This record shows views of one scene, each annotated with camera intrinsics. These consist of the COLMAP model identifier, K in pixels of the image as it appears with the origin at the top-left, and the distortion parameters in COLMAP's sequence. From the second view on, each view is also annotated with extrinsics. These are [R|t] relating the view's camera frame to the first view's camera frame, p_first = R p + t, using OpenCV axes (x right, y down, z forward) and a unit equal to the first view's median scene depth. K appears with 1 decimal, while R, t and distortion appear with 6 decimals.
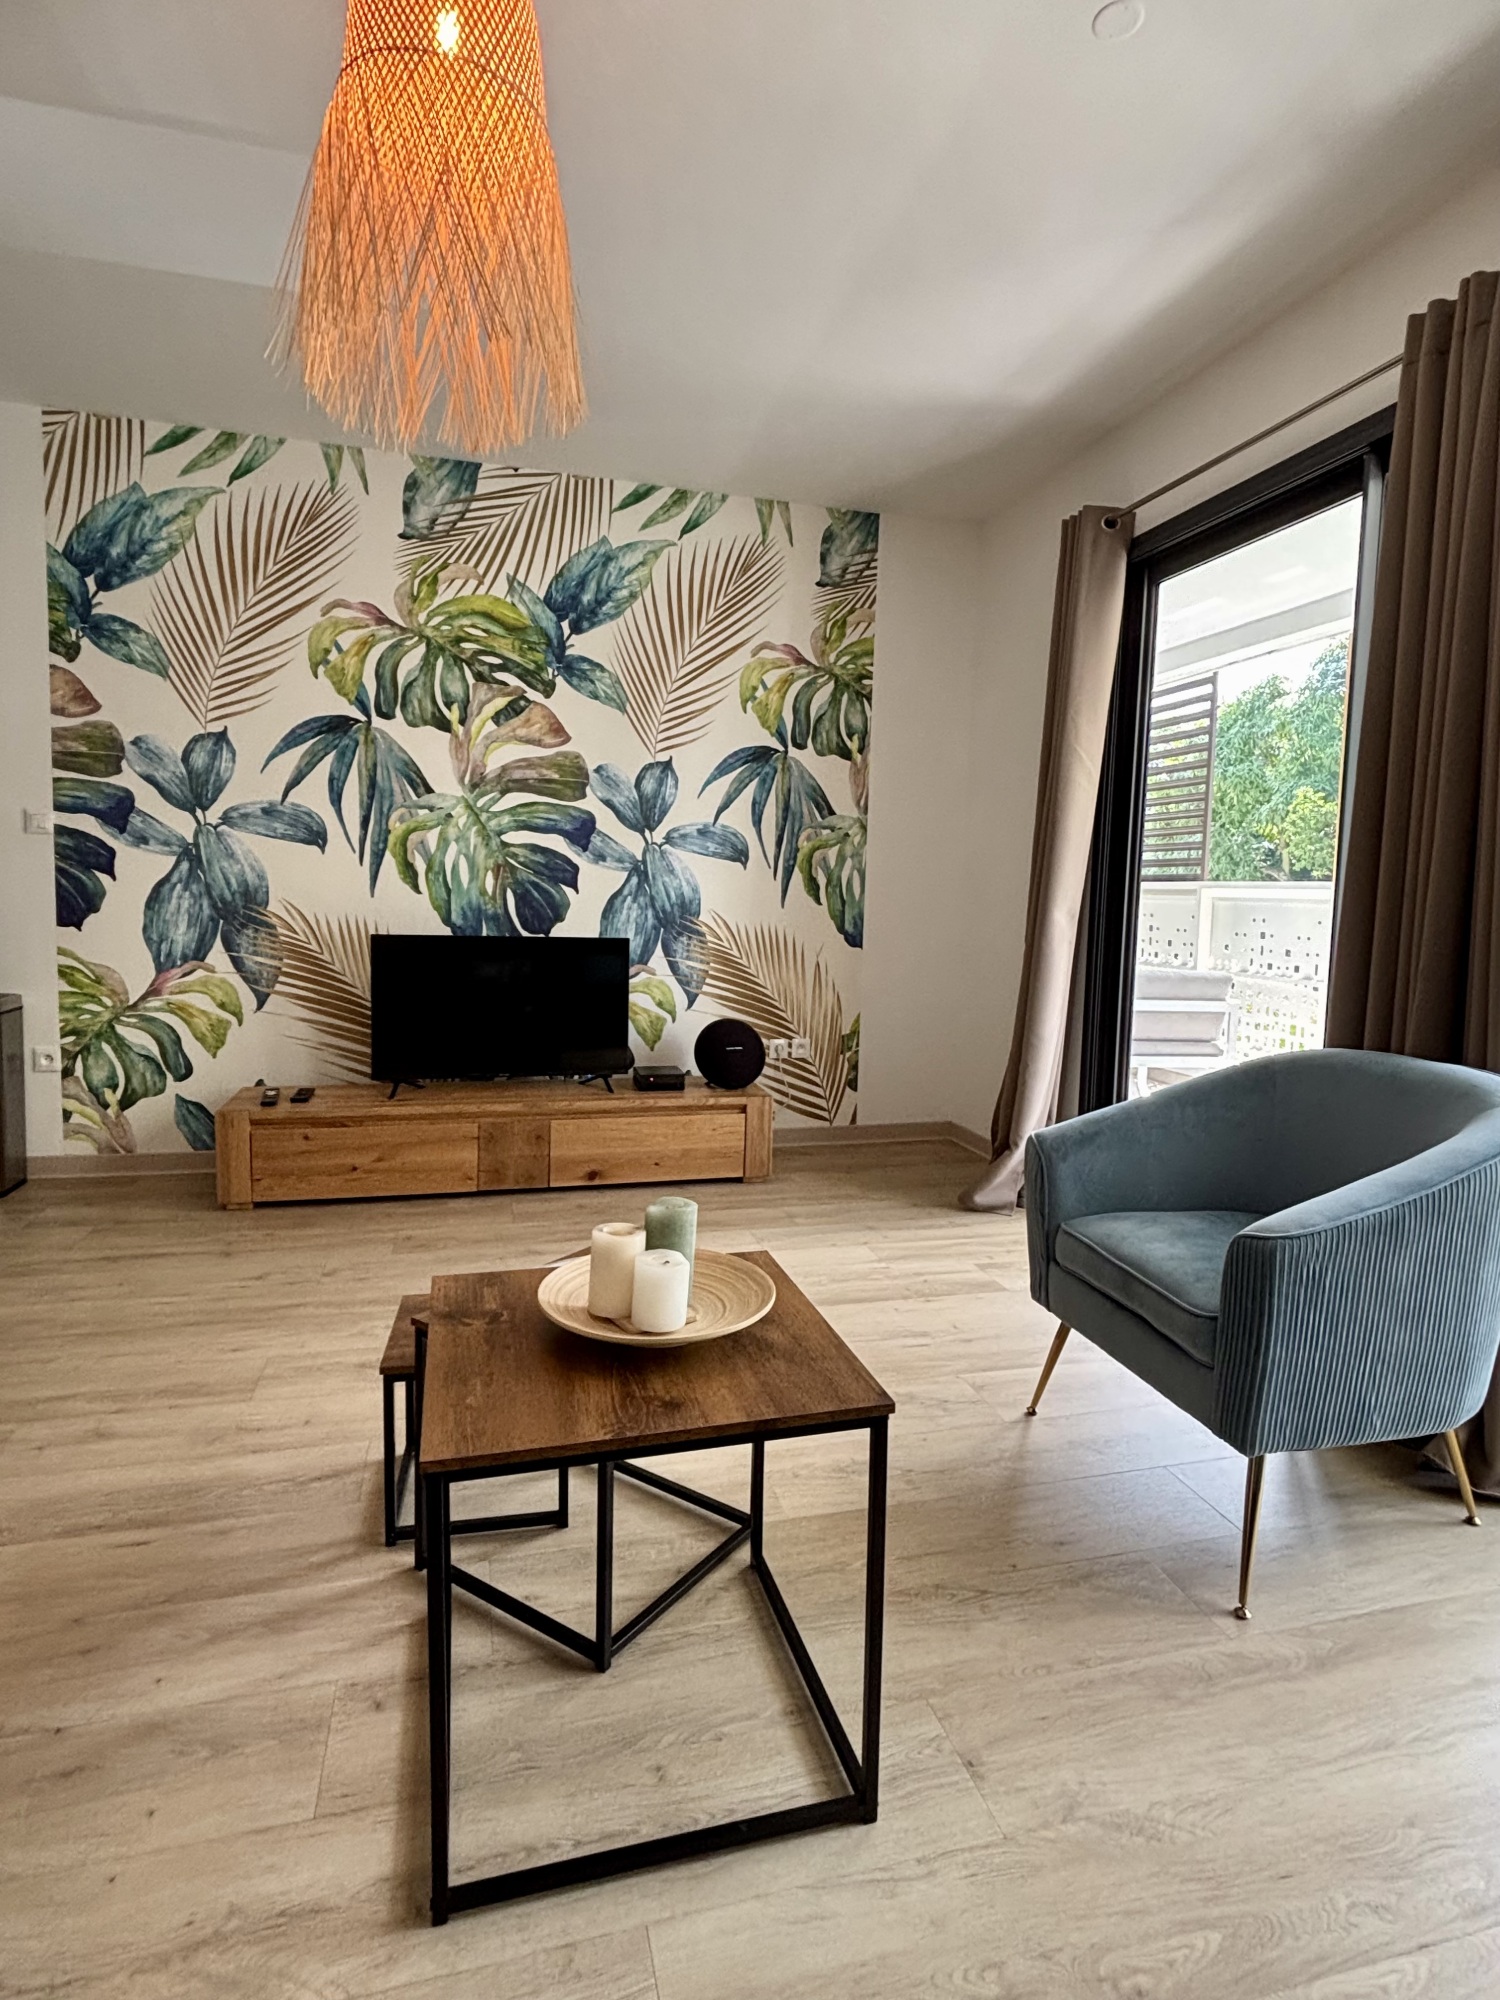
lens RADIAL K [[1027.3, 0, 750.0], [0, 1027.3, 1000.0], [0, 0, 1]] dist [0.036409, -0.066905]
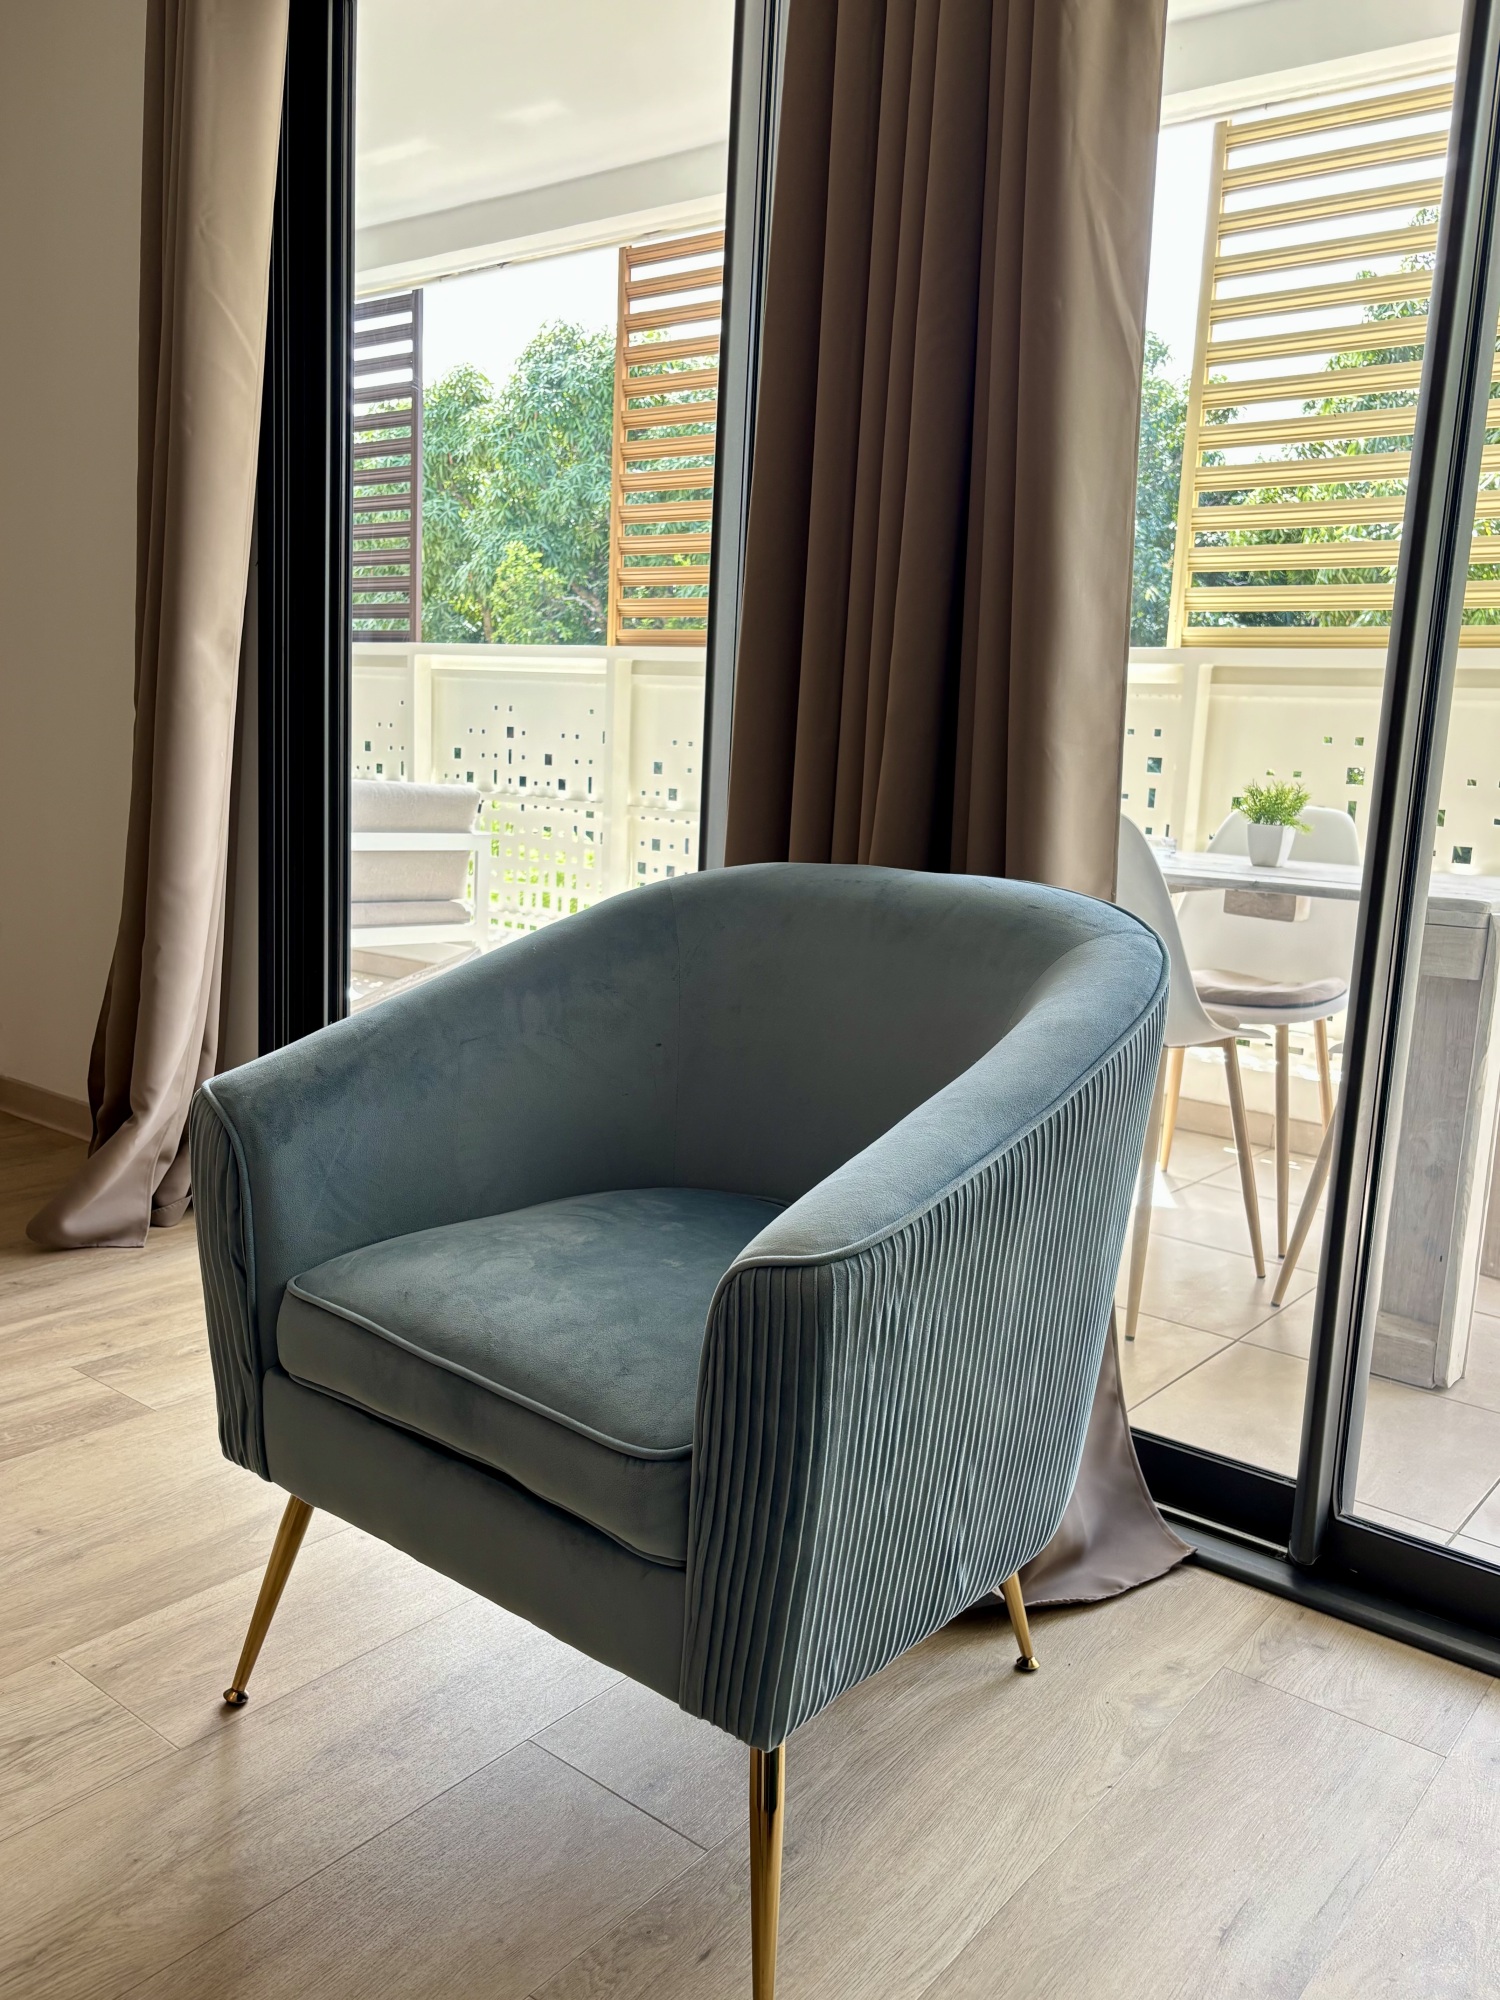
lens RADIAL K [[1577.2, 0, 750.0], [0, 1577.2, 1000.0], [0, 0, 1]] dist [0.028780, -0.001245]
pose [[0.801163, -0.080461, 0.593013, 0.050404], [0.029916, 0.995066, 0.094596, 0.029119], [-0.597699, -0.058046, 0.799617, 0.253597]]
